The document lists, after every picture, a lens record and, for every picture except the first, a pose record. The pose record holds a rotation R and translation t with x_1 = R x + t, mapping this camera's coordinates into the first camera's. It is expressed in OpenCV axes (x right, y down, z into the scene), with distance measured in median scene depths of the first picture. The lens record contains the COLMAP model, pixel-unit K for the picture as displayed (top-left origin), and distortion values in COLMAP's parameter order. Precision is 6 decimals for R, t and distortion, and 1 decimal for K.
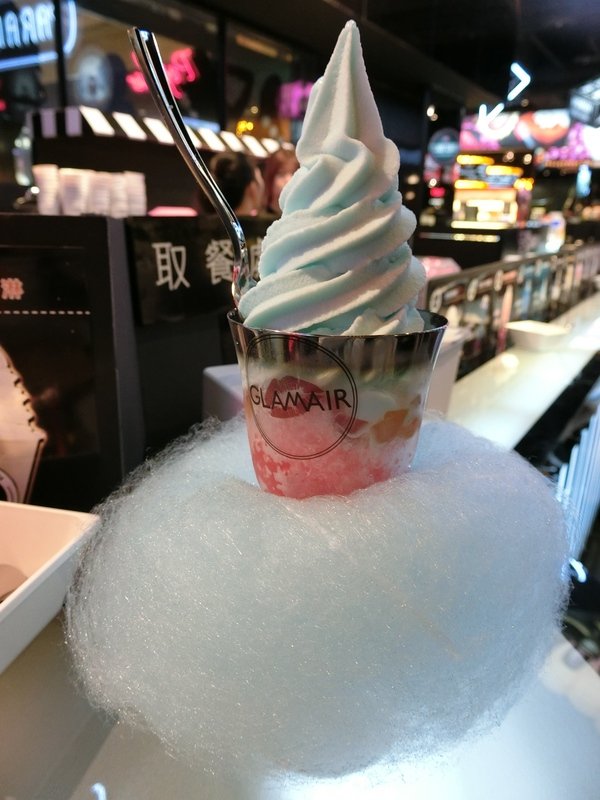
lens RADIAL K [[578.7, 0, 330.0], [0, 578.7, 400.0], [0, 0, 1]] dist [0.003428, -0.007244]
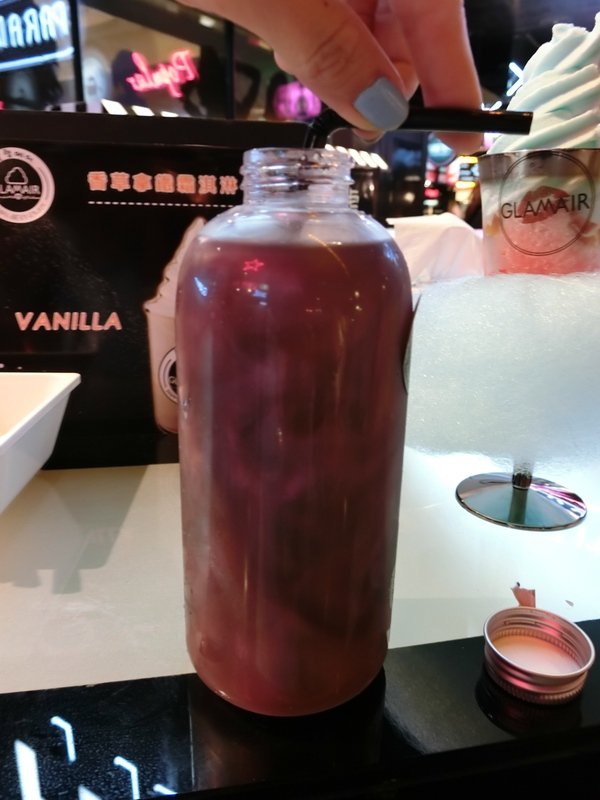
lens RADIAL K [[627.2, 0, 300.0], [0, 627.2, 400.0], [0, 0, 1]] dist [0.006359, 0.002912]
pose [[0.999855, -0.016034, 0.005750, -0.403889], [0.016312, 0.998504, -0.052193, 0.323896], [-0.004904, 0.052279, 0.998620, -0.292172]]
